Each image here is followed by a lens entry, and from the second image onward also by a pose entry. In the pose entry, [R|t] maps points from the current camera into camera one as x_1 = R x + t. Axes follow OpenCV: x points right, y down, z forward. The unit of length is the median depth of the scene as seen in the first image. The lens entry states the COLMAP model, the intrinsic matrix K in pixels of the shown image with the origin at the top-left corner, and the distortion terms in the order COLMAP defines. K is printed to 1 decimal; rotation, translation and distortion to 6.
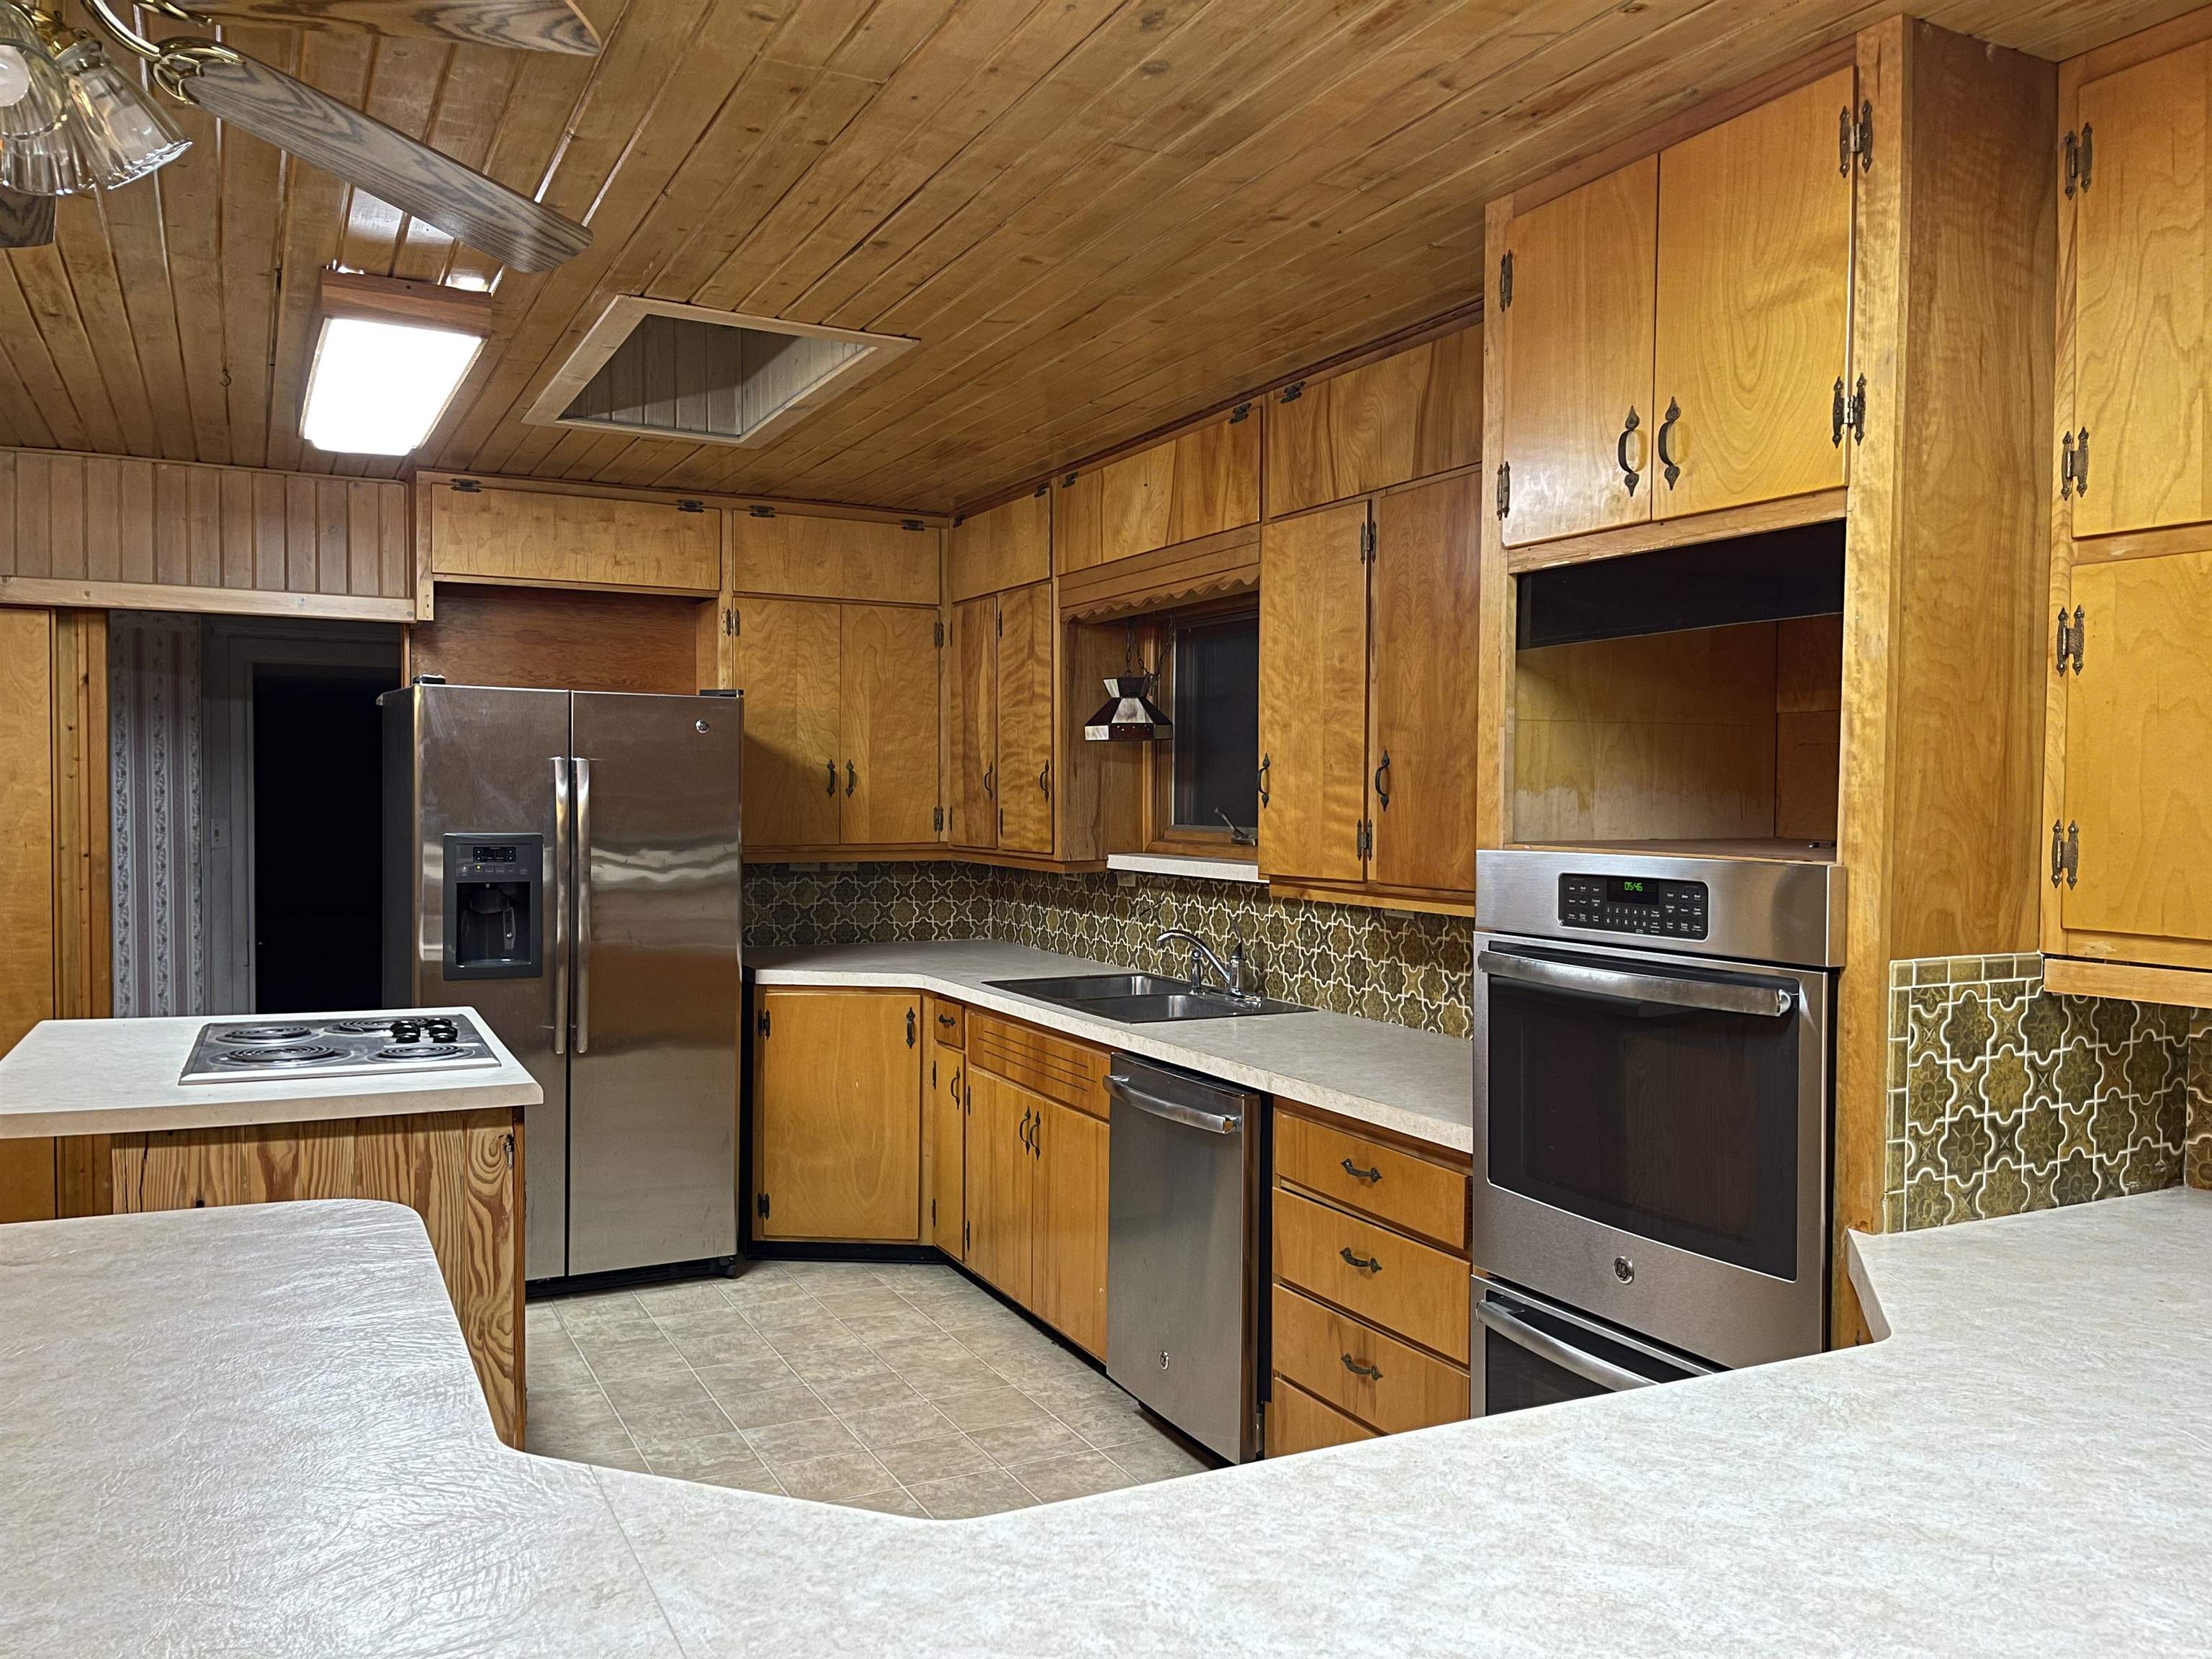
lens RADIAL K [[1678.3, 0, 1082.2], [0, 1678.3, 842.2], [0, 0, 1]] dist [0.067808, -0.095085]
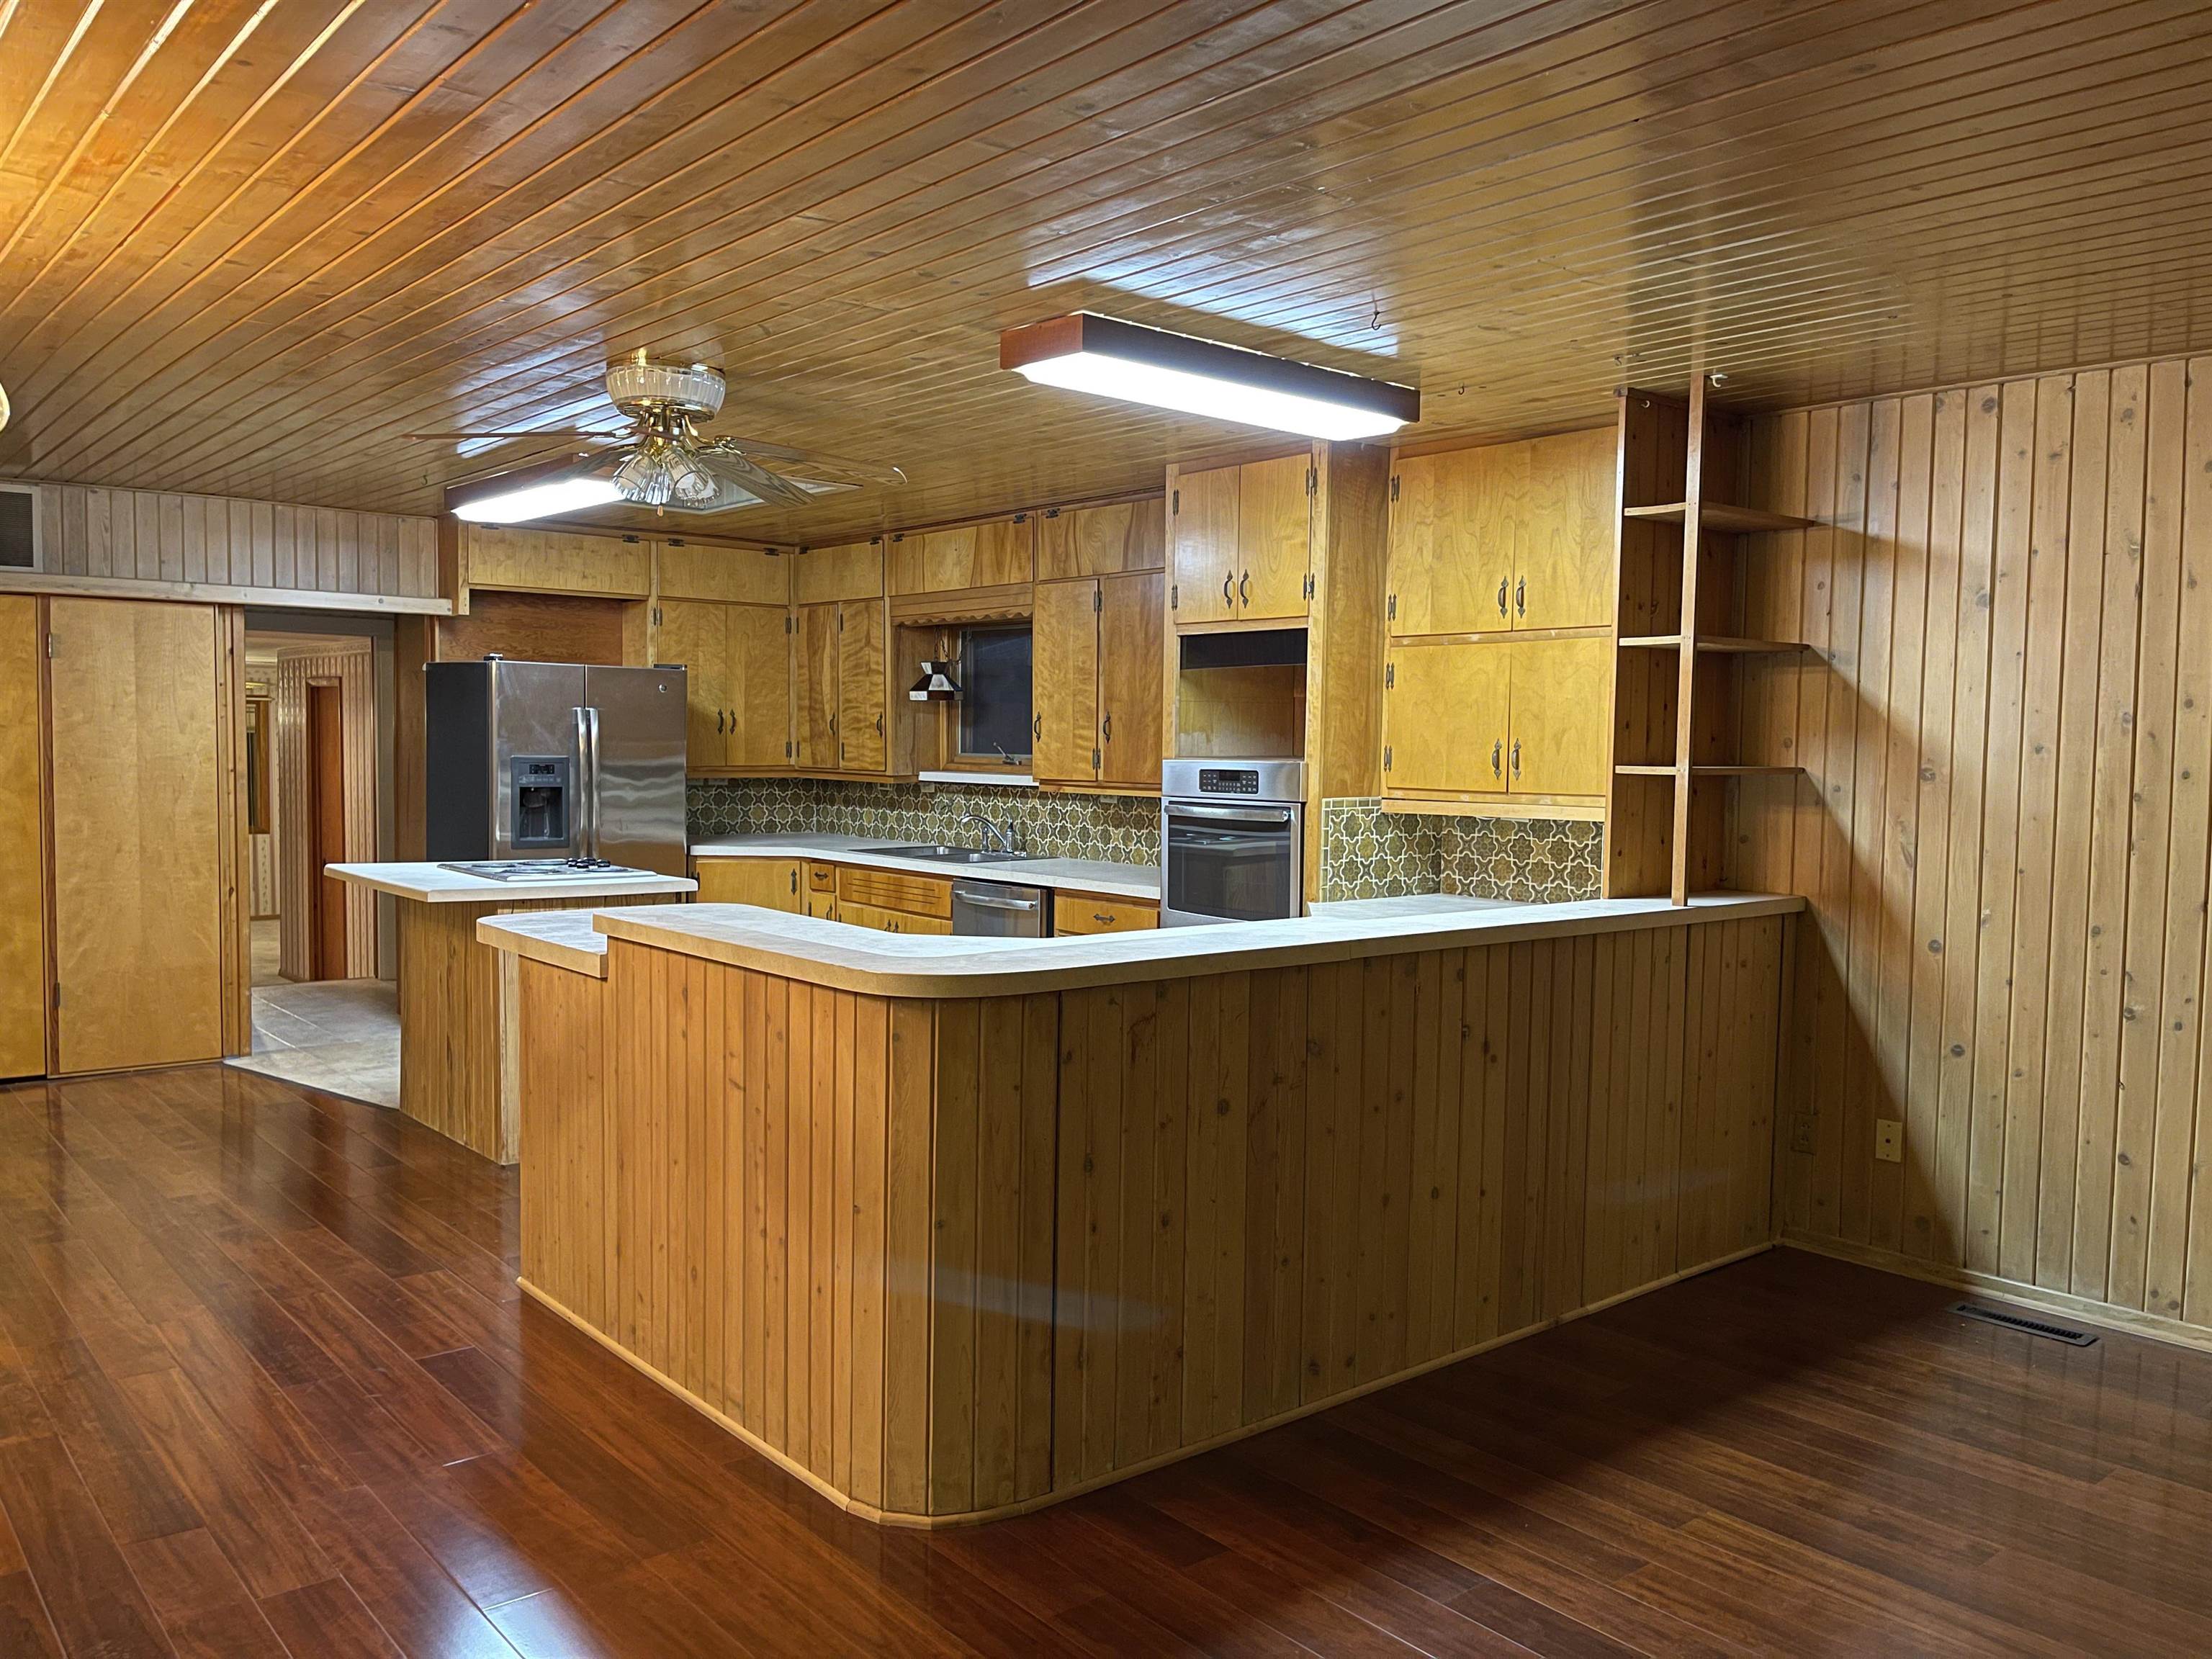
lens RADIAL K [[1678.3, 0, 1107.3], [0, 1678.3, 843.6], [0, 0, 1]] dist [0.067808, -0.095085]
pose [[0.970865, -0.010401, 0.239403, -0.250893], [0.001811, 0.999347, 0.036076, 0.023953], [-0.239622, -0.034592, 0.970250, -0.770397]]
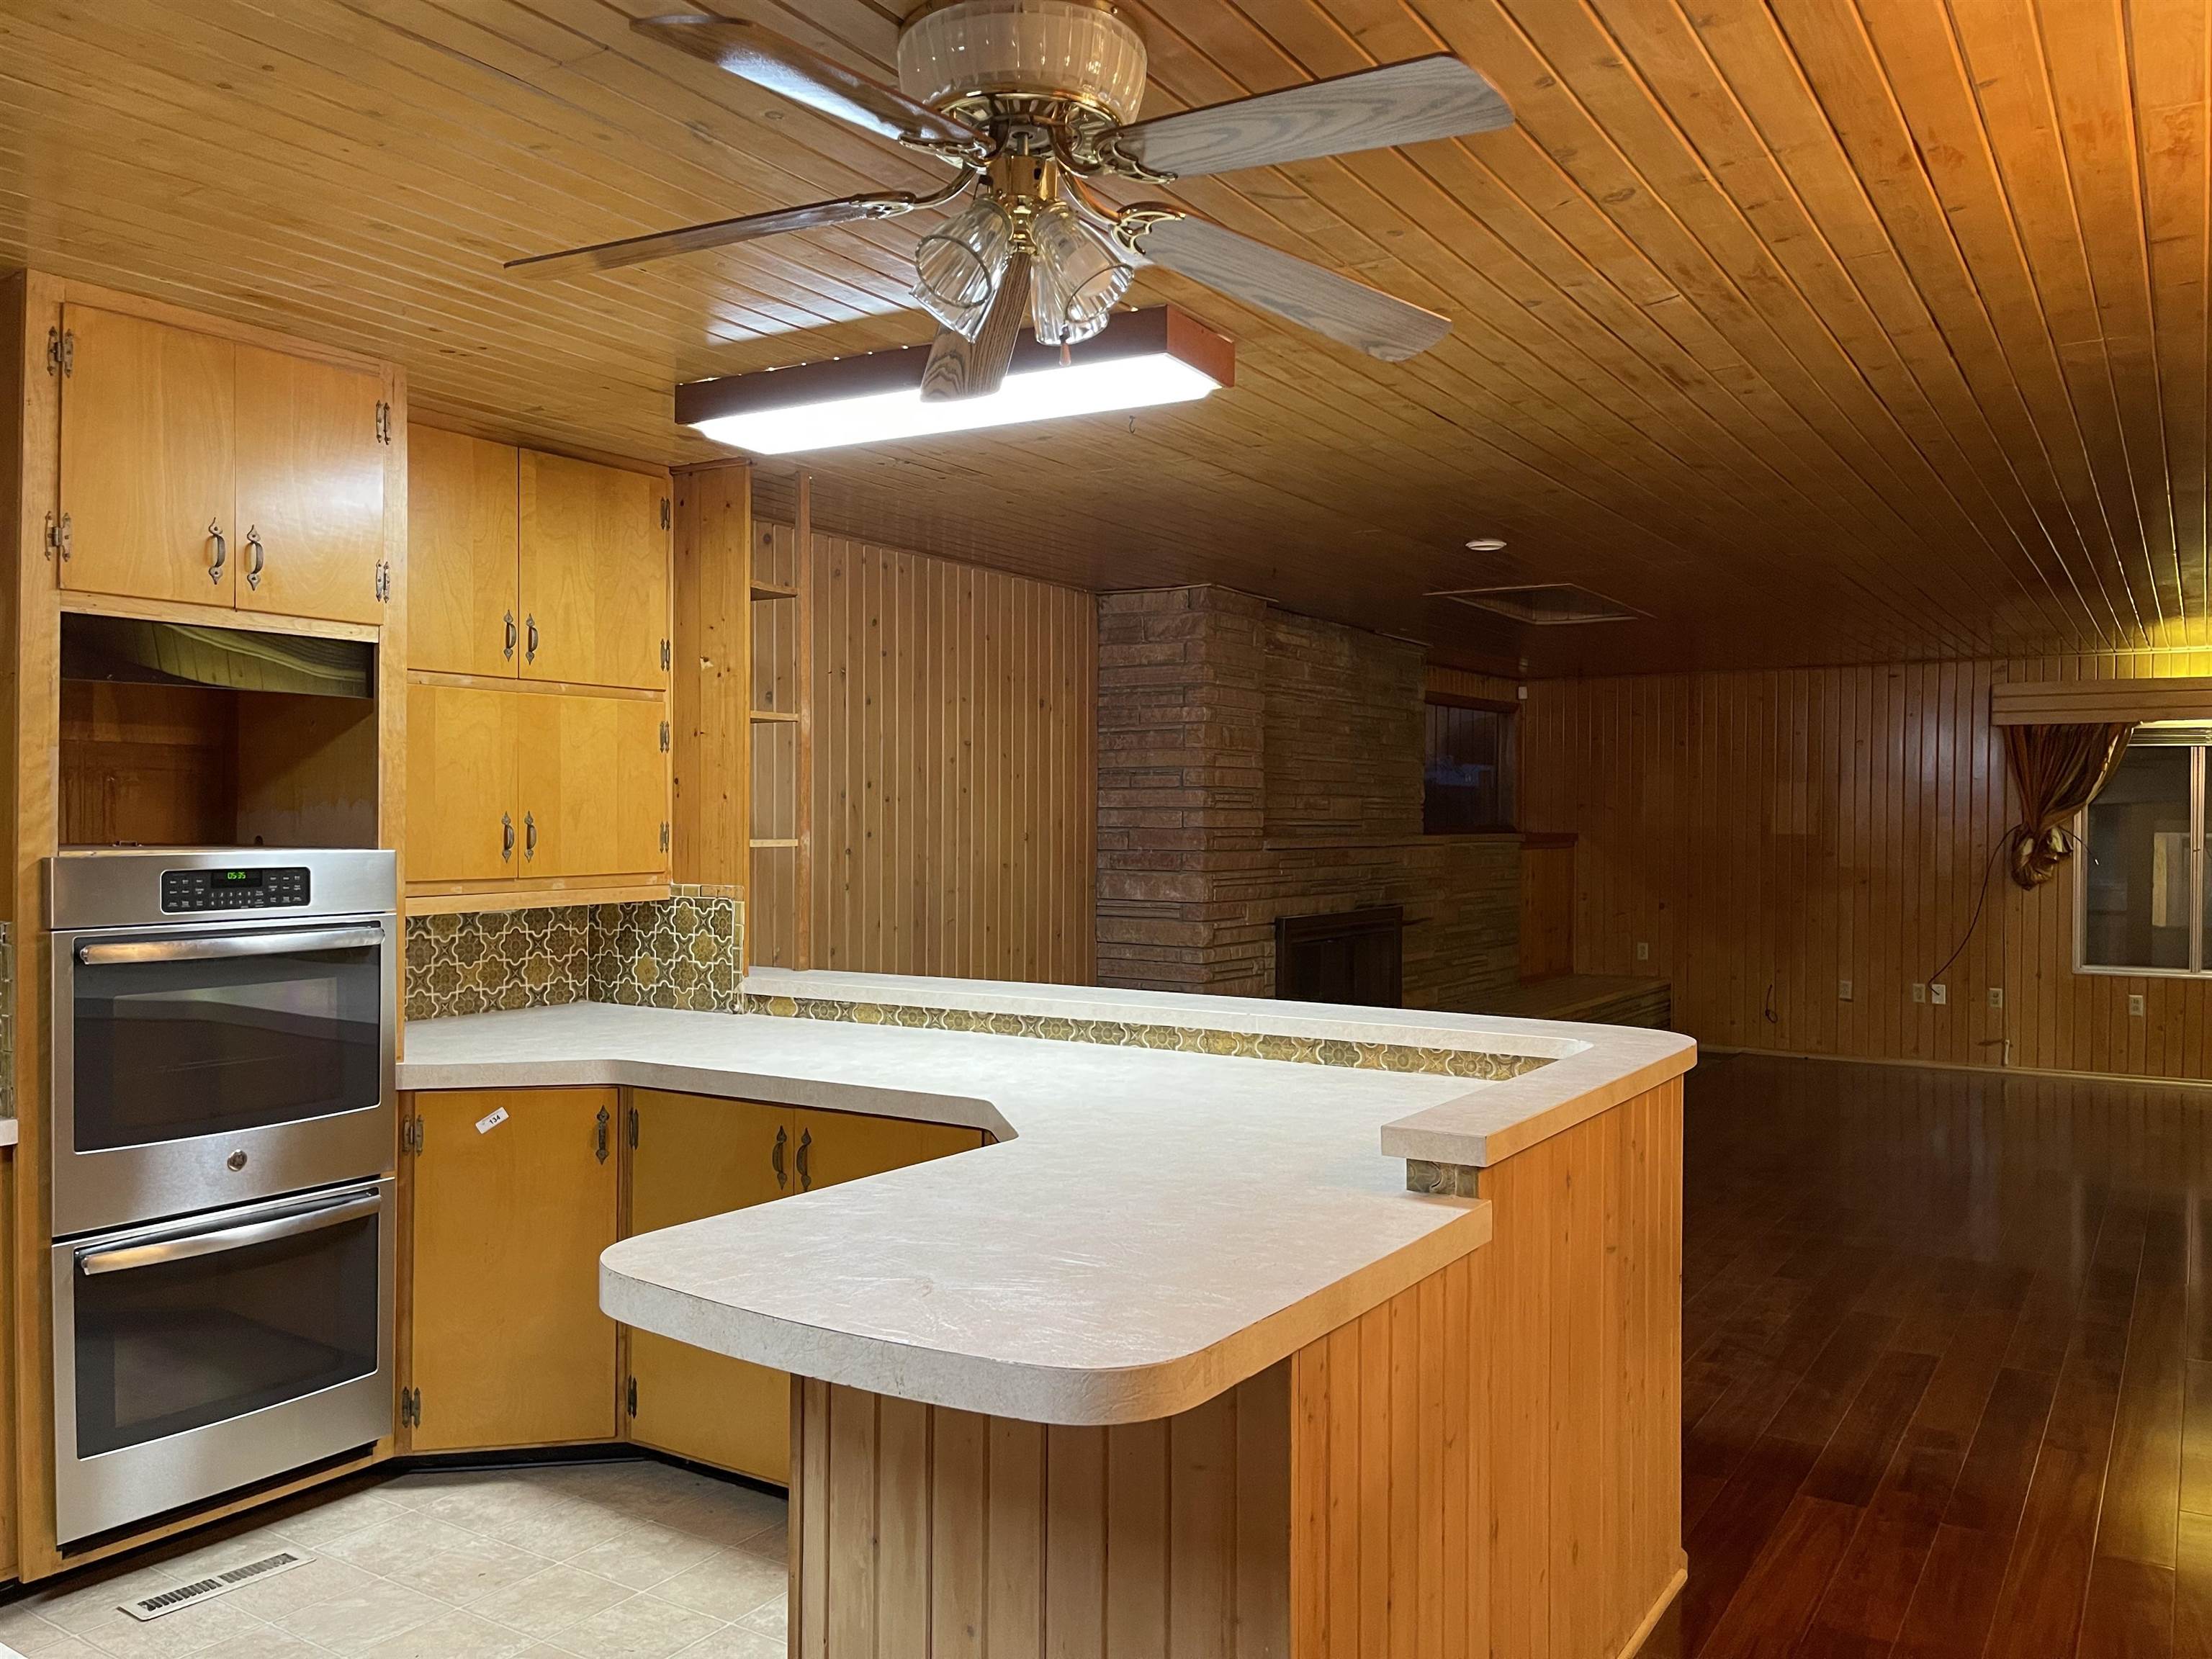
lens RADIAL K [[1678.3, 0, 1105.1], [0, 1678.3, 830.3], [0, 0, 1]] dist [0.067808, -0.095085]
pose [[-0.513819, -0.014724, 0.857772, -0.735202], [0.018453, 0.999432, 0.028210, -0.021796], [-0.857700, 0.030323, -0.513255, 0.673872]]
